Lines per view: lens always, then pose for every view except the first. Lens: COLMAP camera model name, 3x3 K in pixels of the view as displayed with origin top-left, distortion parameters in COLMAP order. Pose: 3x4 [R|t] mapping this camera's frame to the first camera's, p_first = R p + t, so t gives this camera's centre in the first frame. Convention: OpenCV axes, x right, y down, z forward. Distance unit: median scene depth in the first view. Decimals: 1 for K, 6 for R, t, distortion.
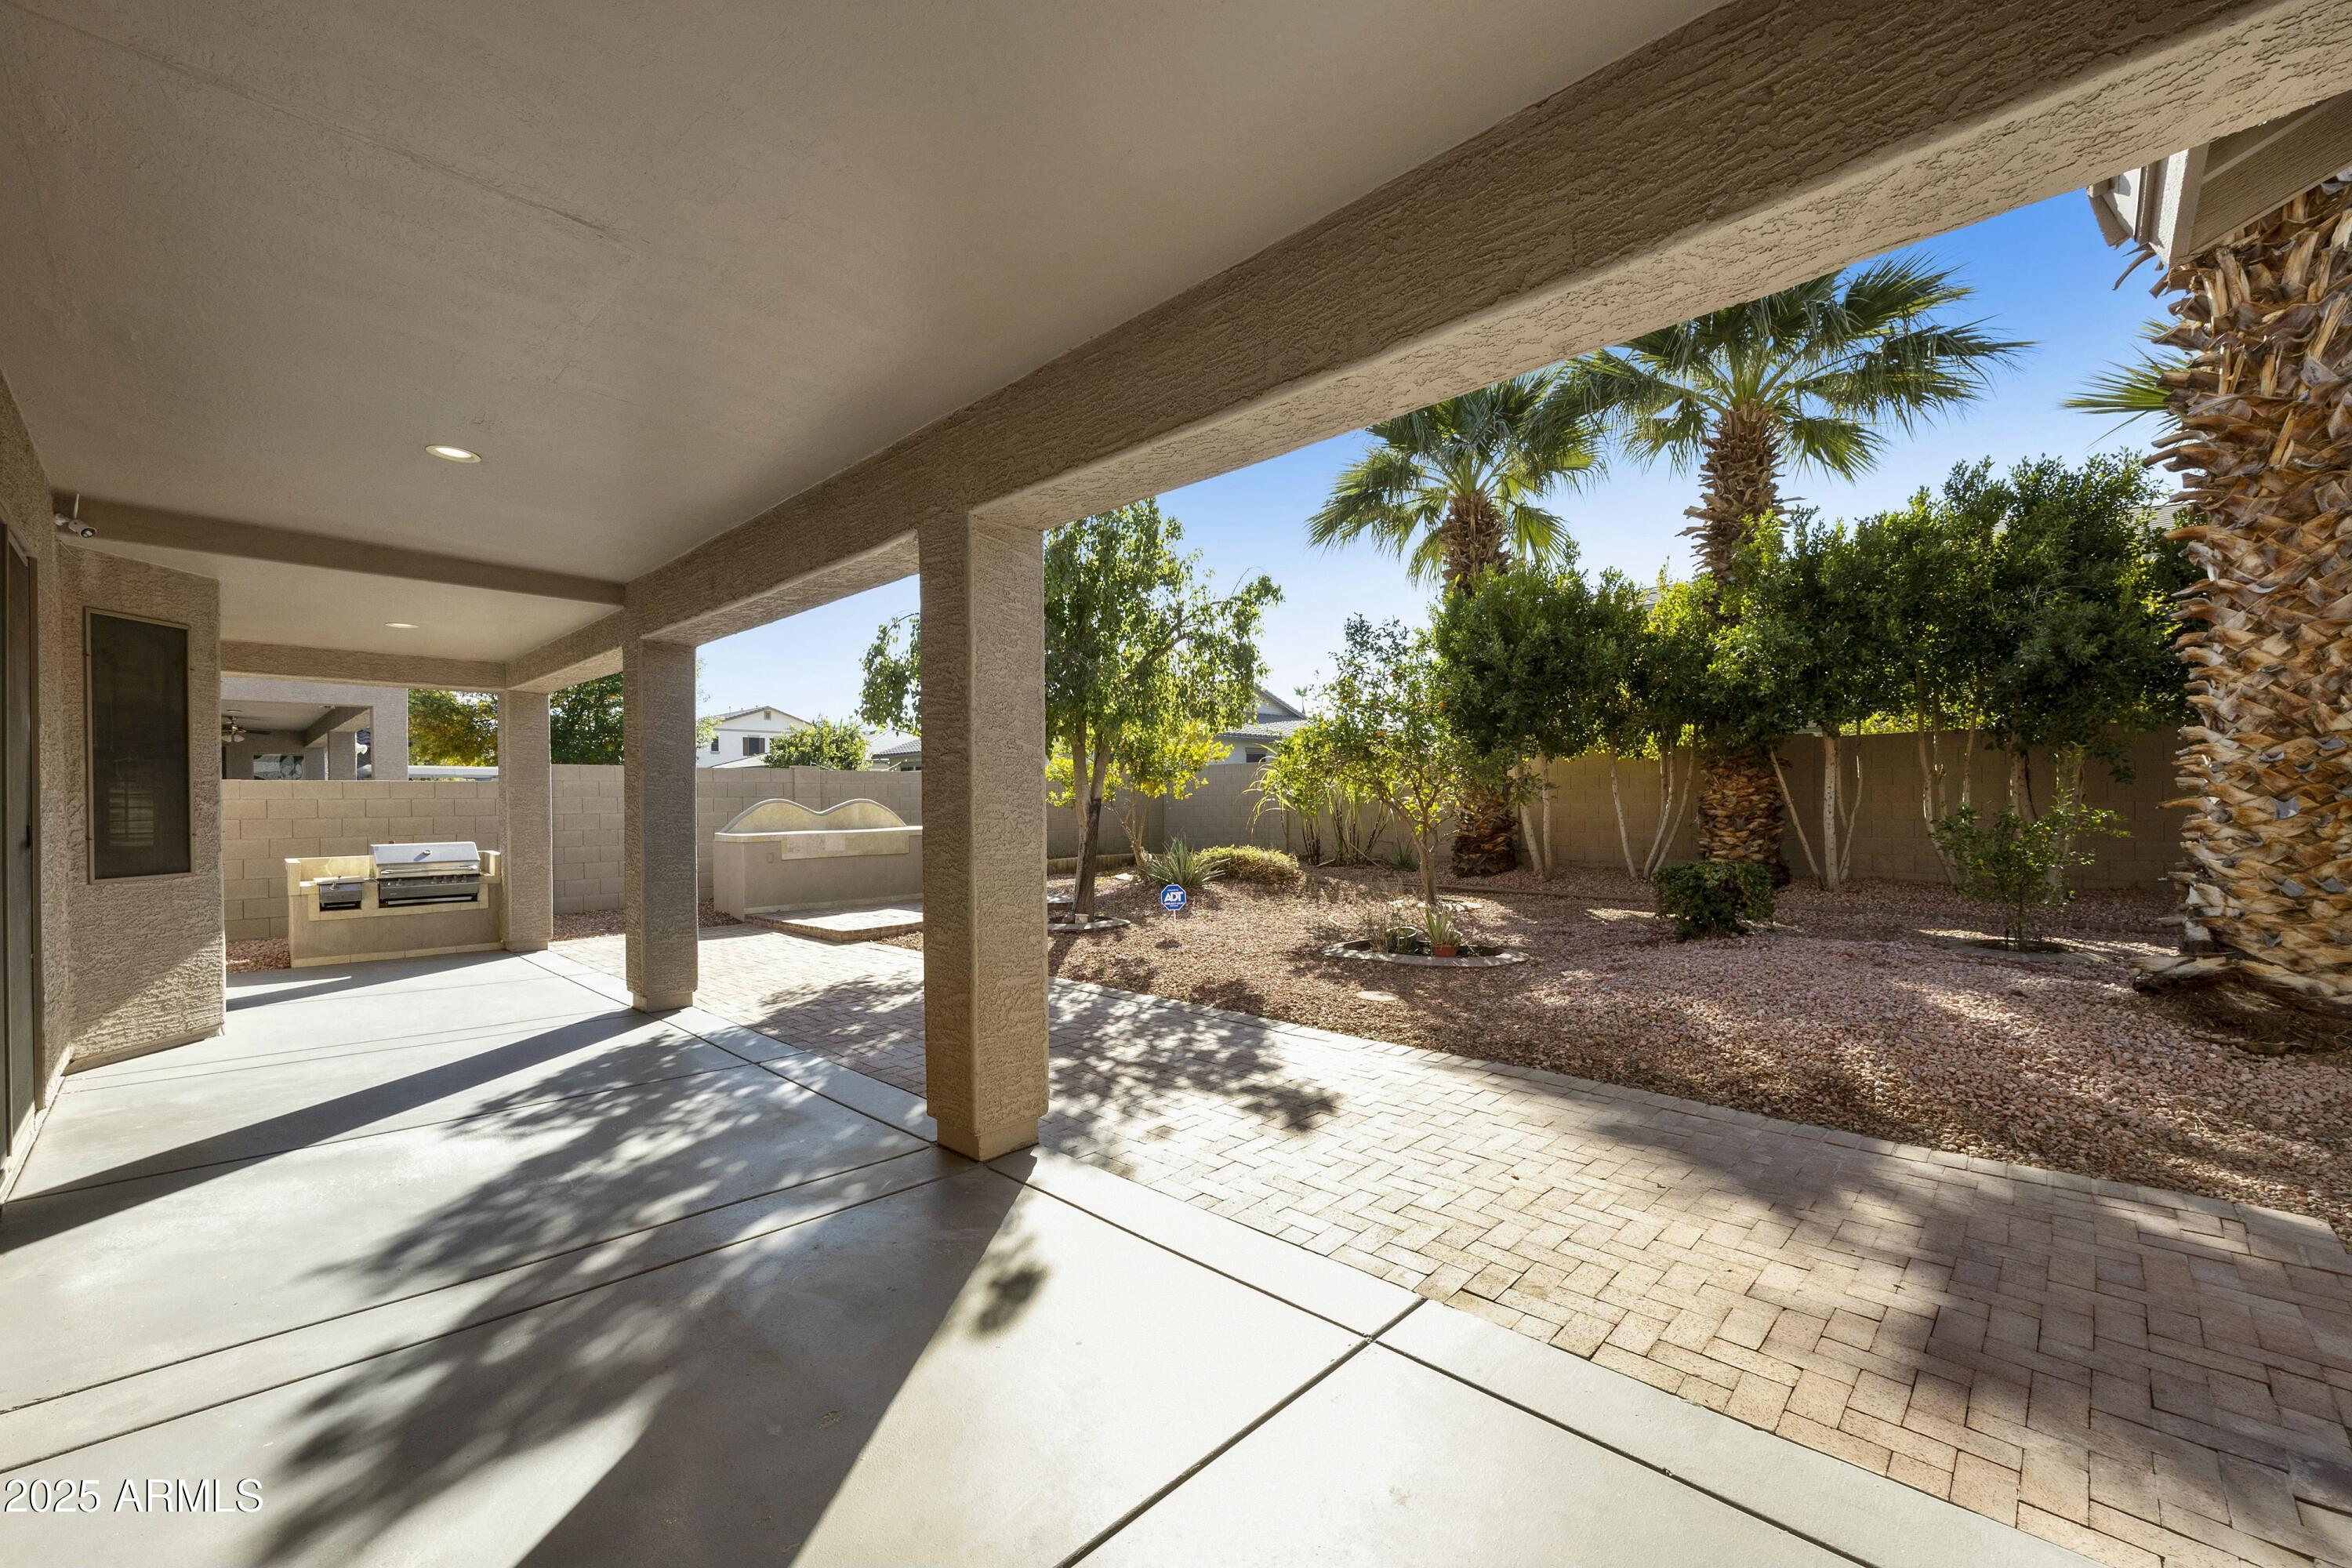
lens RADIAL K [[934.2, 0, 1176.2], [0, 934.2, 797.9], [0, 0, 1]] dist [-0.001211, 0.000338]
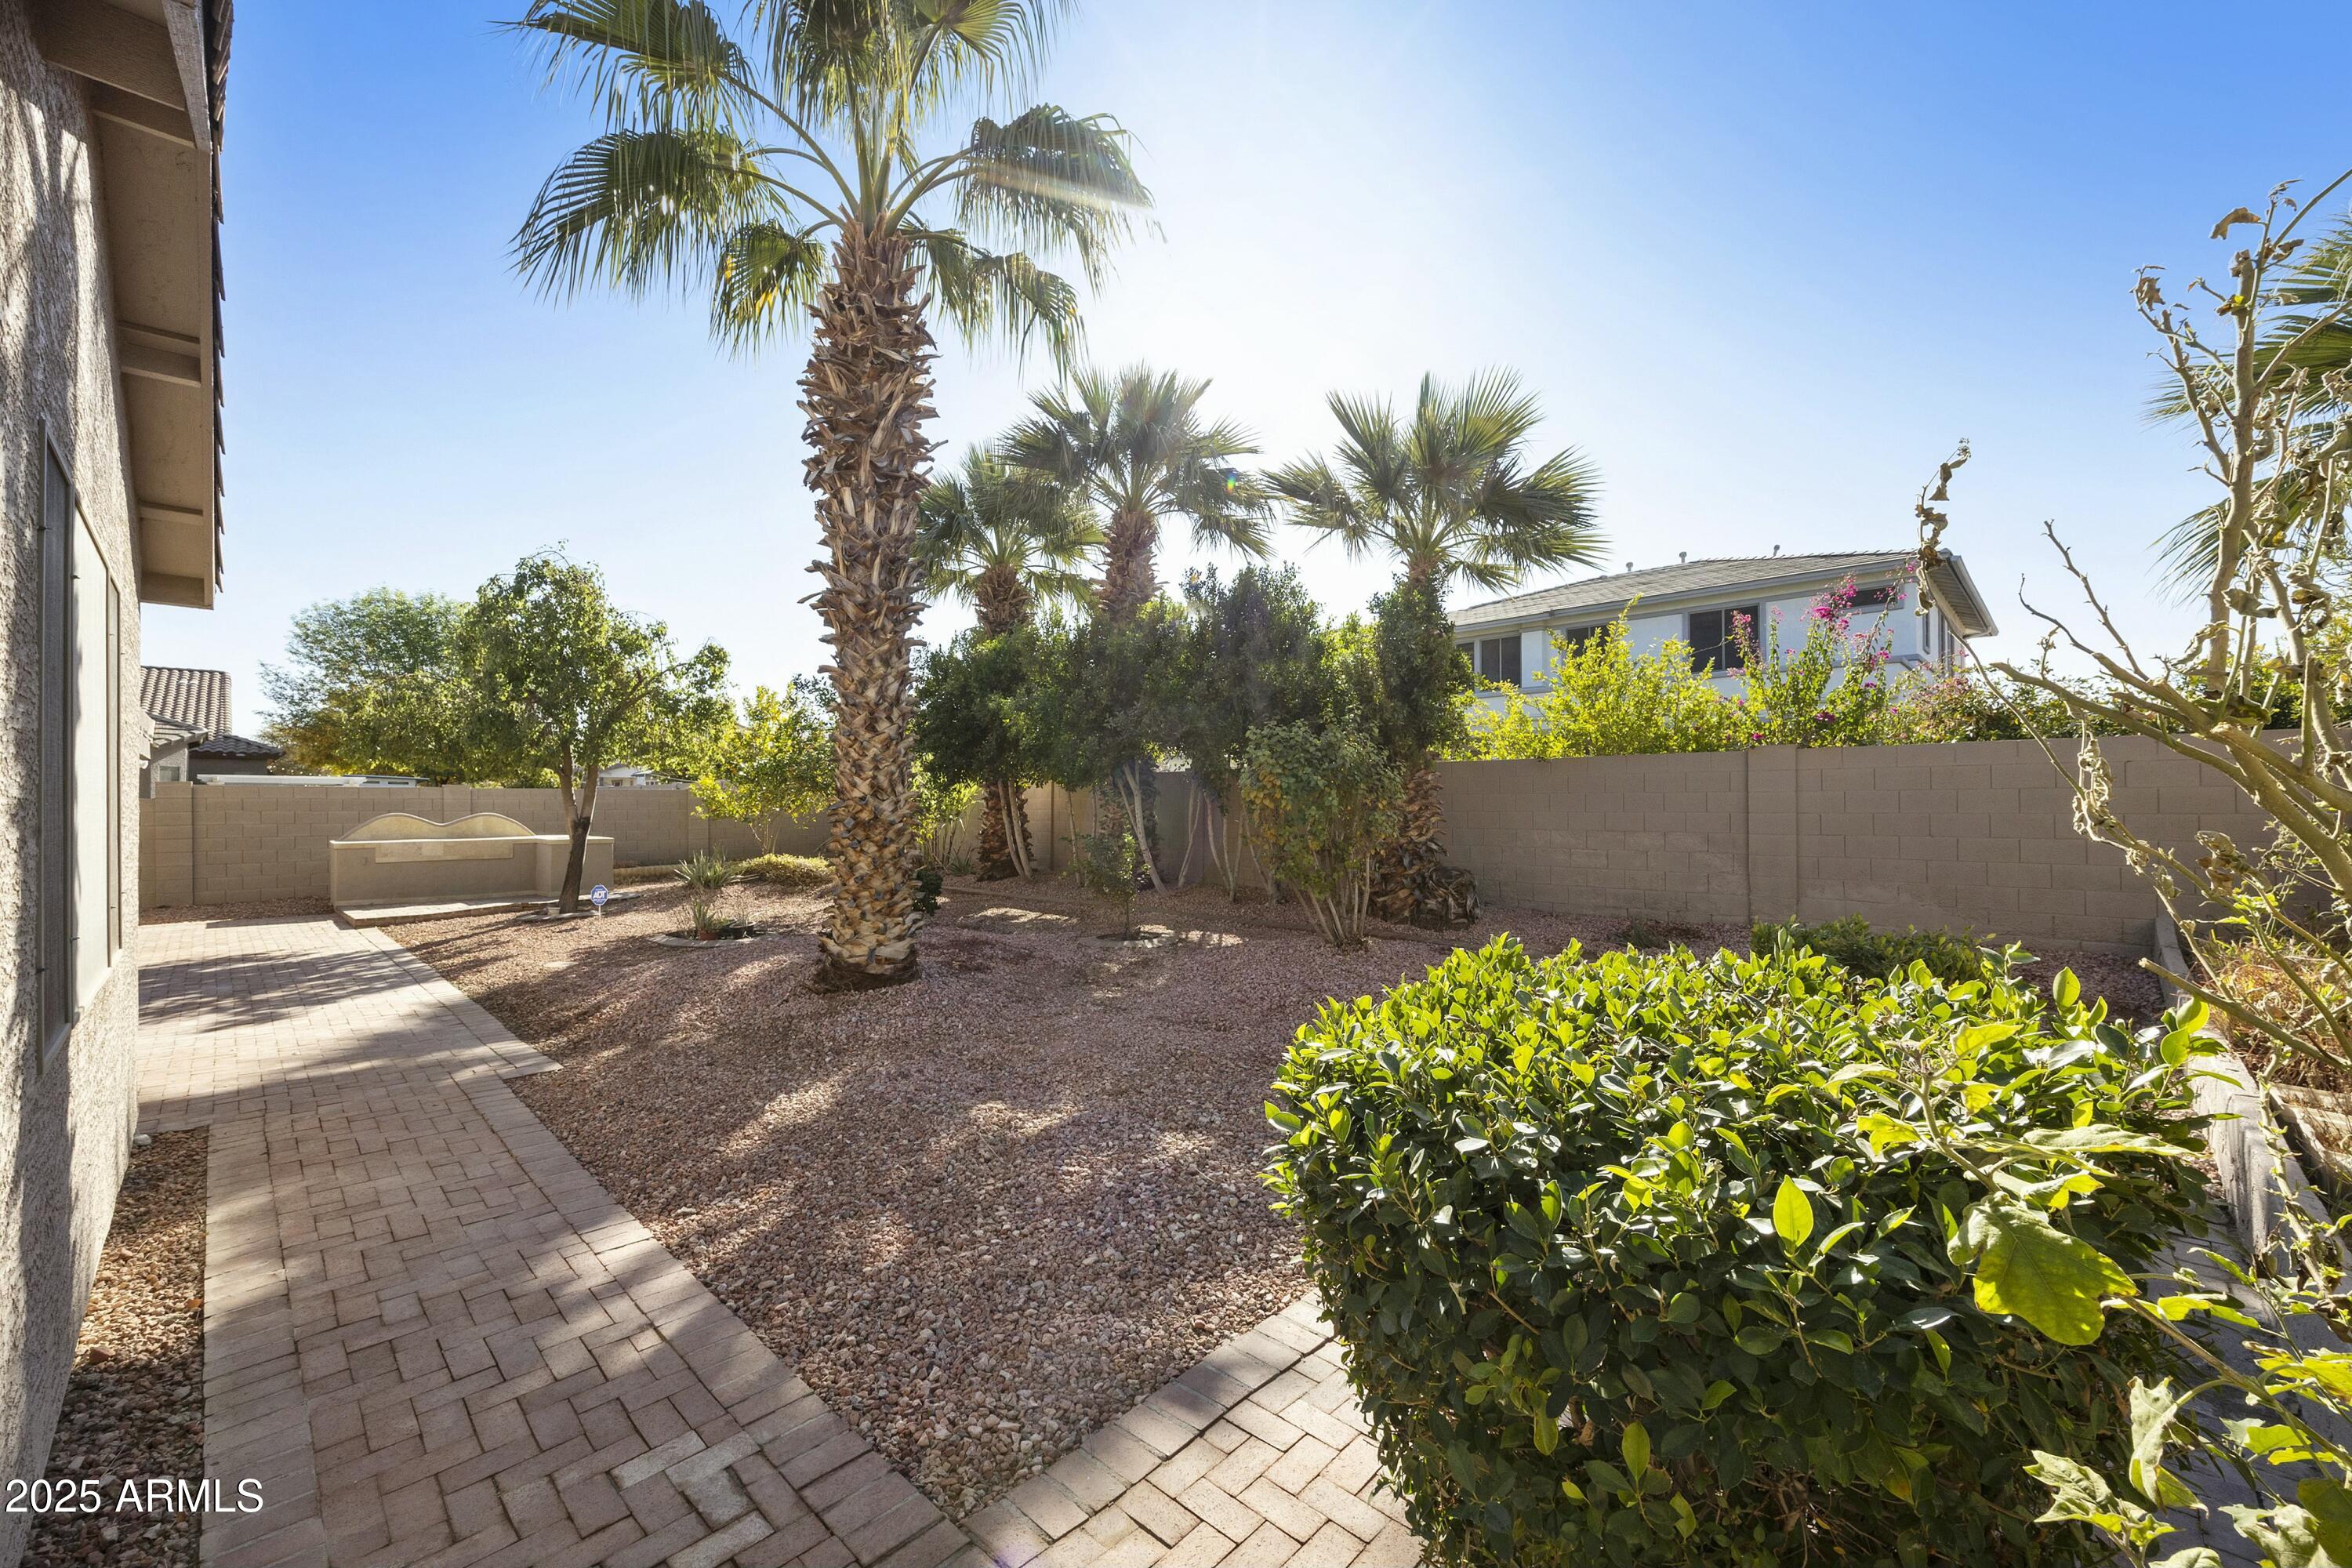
lens RADIAL K [[934.2, 0, 1177.3], [0, 934.2, 790.1], [0, 0, 1]] dist [-0.001211, 0.000338]
pose [[0.999876, 0.007518, -0.013829, 1.277151], [-0.007587, 0.999959, -0.004980, -0.063318], [0.013791, 0.005084, 0.999892, -0.456137]]
